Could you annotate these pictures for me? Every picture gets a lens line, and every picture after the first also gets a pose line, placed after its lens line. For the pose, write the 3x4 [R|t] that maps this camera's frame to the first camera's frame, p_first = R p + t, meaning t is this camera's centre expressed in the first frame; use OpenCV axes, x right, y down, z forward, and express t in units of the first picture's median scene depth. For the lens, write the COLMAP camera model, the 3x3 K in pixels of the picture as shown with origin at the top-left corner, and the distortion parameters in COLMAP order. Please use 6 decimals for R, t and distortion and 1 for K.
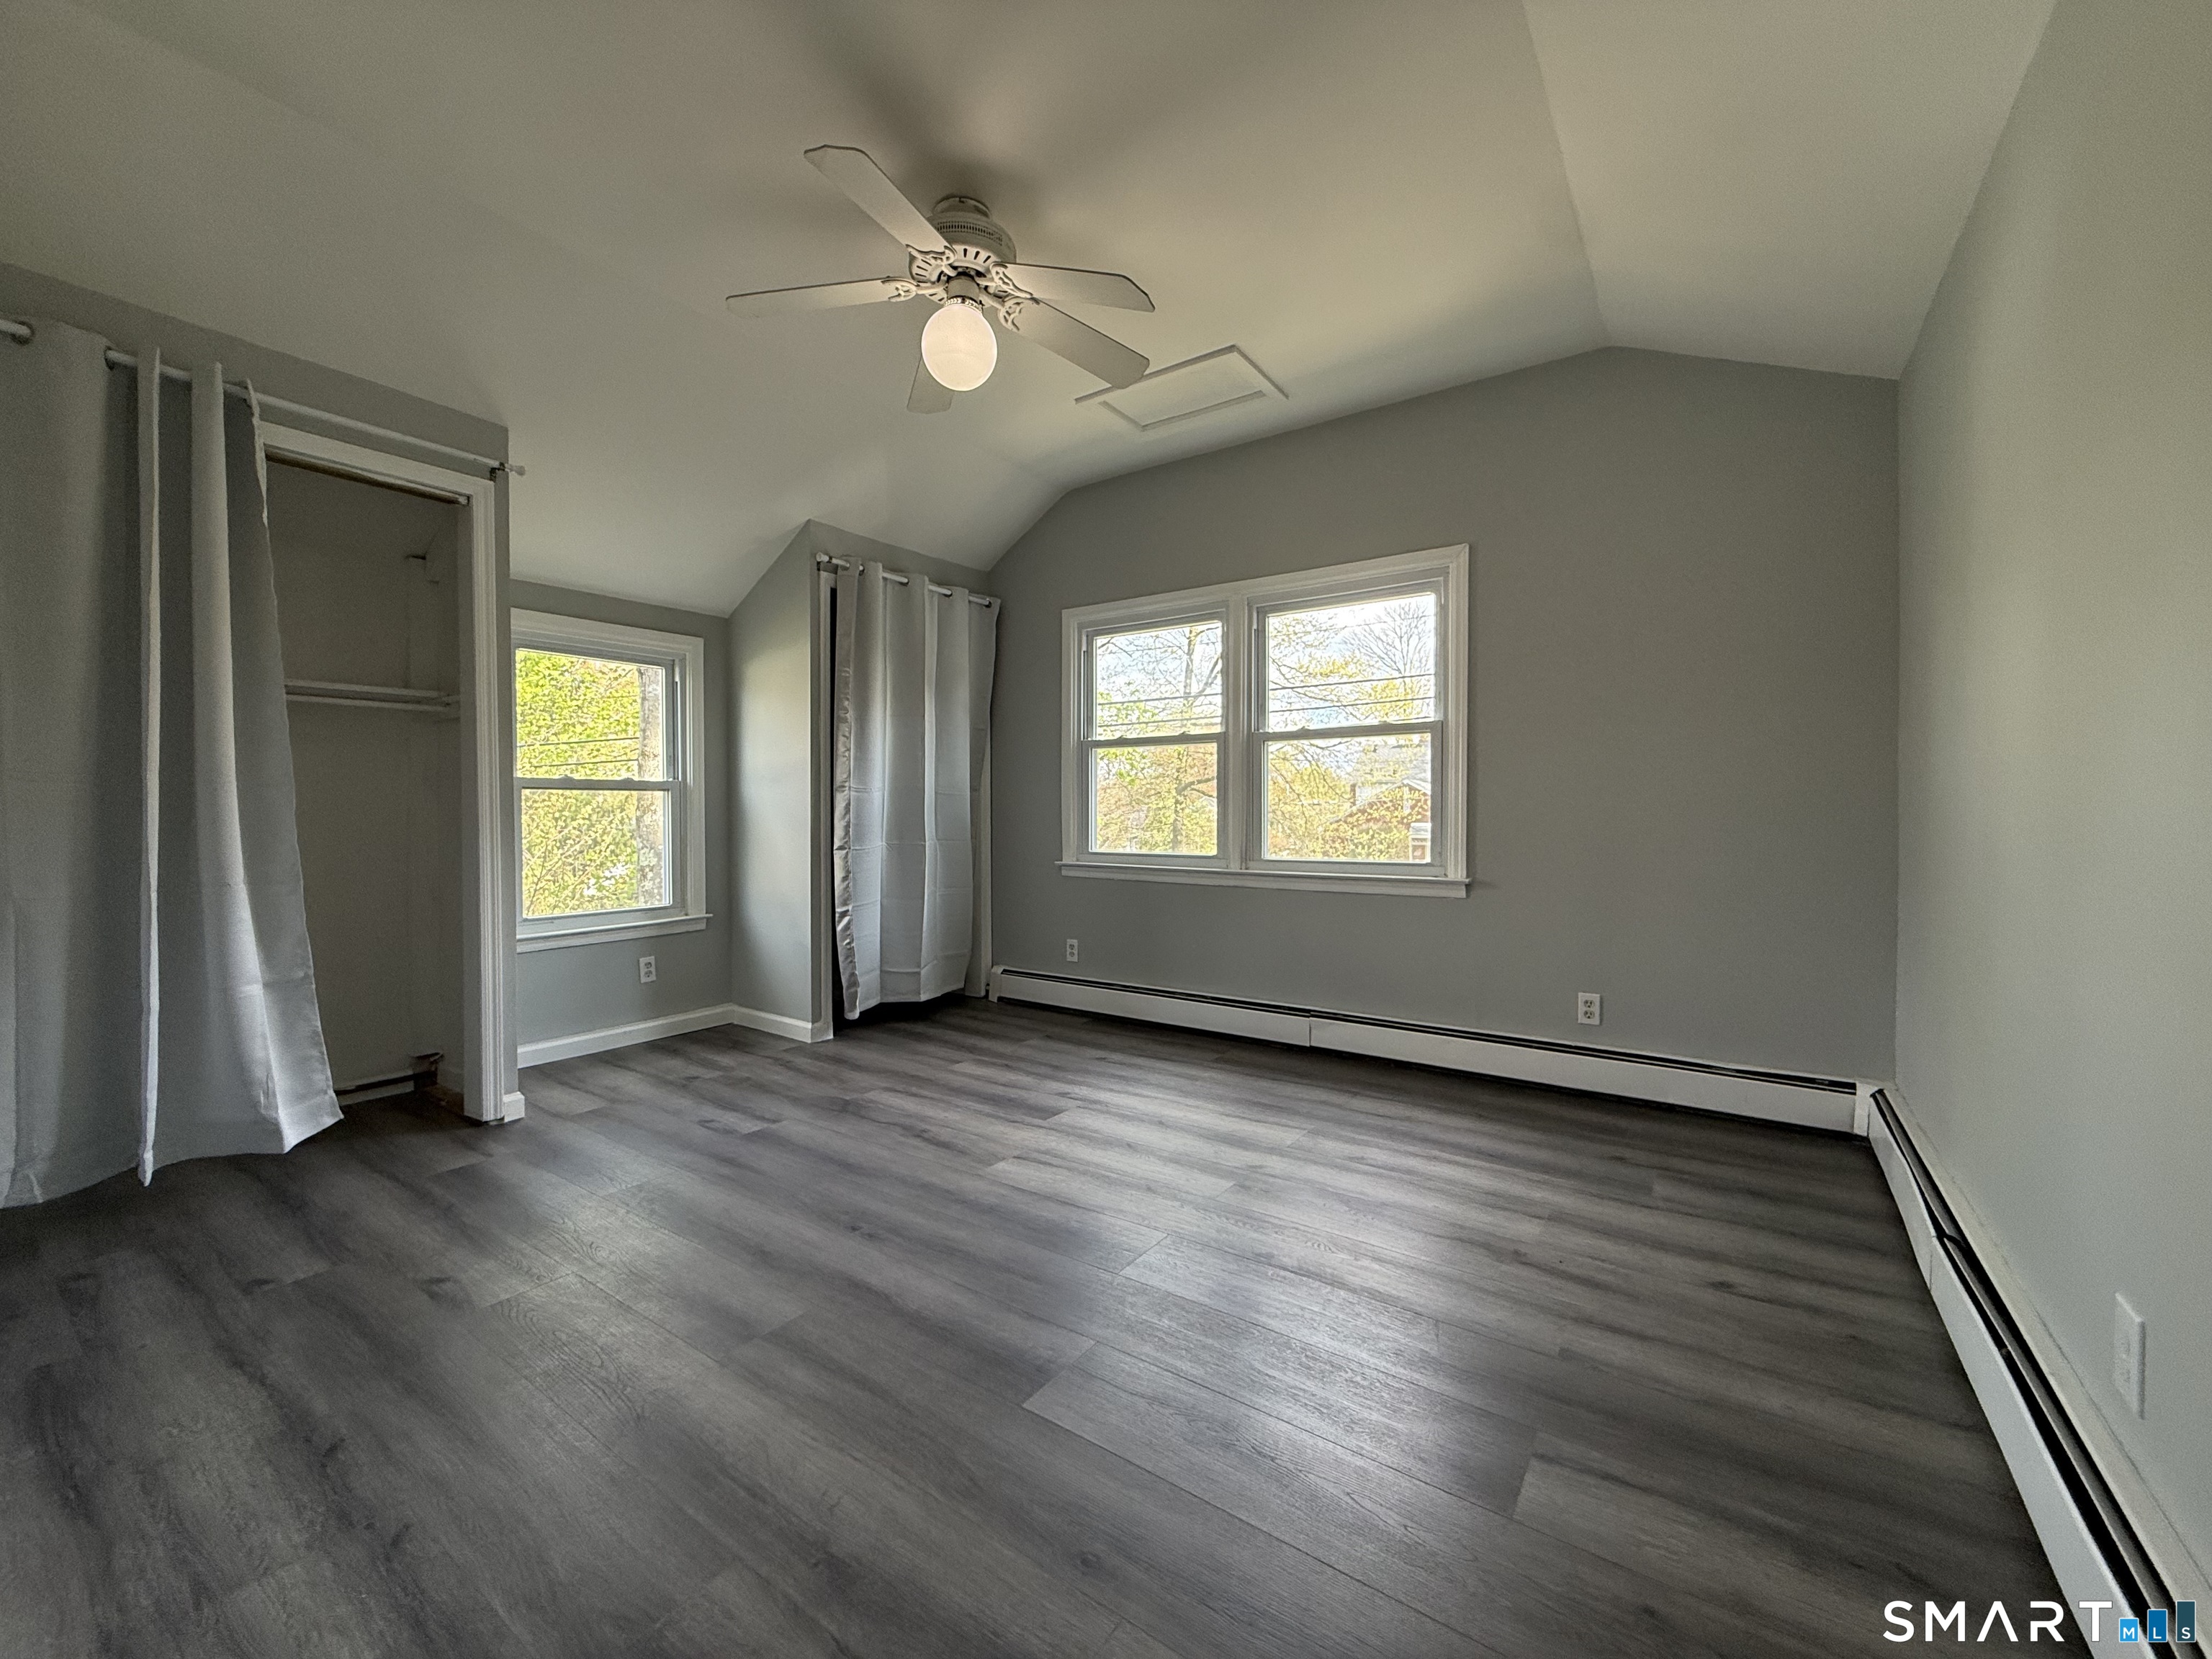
lens RADIAL K [[876.7, 0, 1099.2], [0, 876.7, 826.4], [0, 0, 1]] dist [-0.003219, -0.000199]
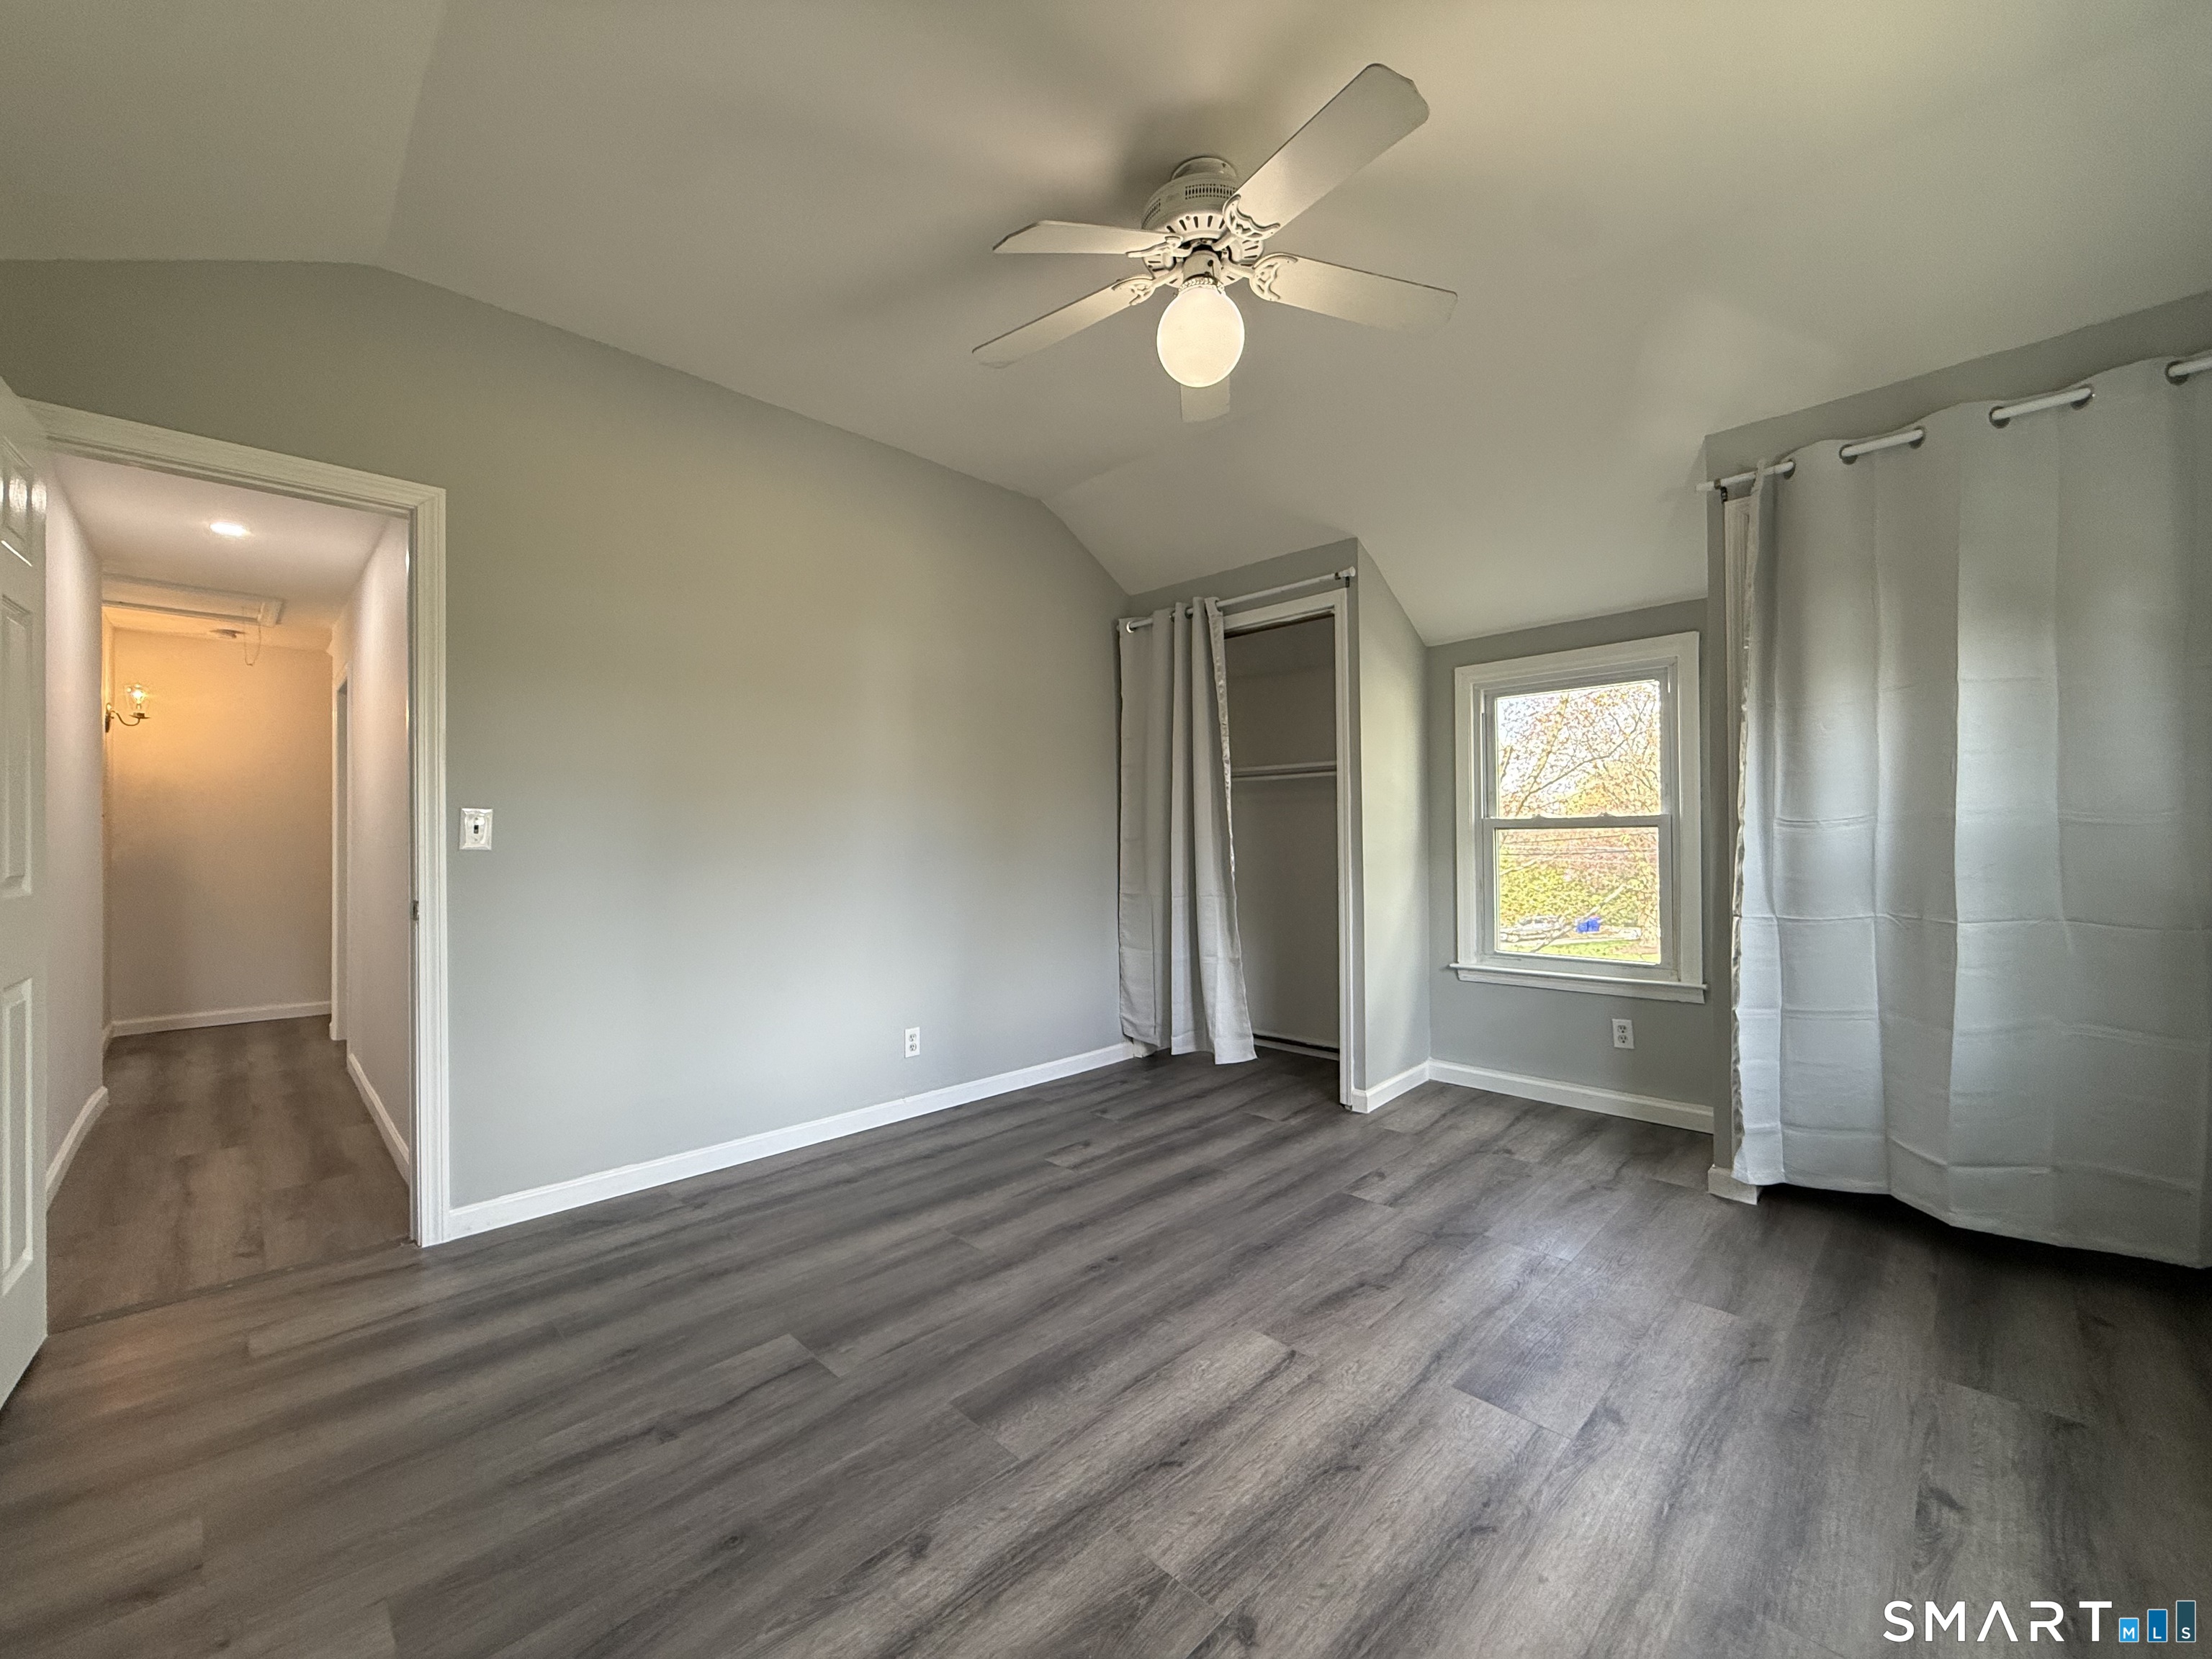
lens RADIAL K [[876.7, 0, 1099.2], [0, 876.7, 826.4], [0, 0, 1]] dist [-0.003219, -0.000199]
pose [[-0.172692, -0.006467, -0.984955, 0.577836], [-0.002888, 0.999977, -0.006059, -0.047351], [0.984972, 0.001798, -0.172707, 0.860500]]
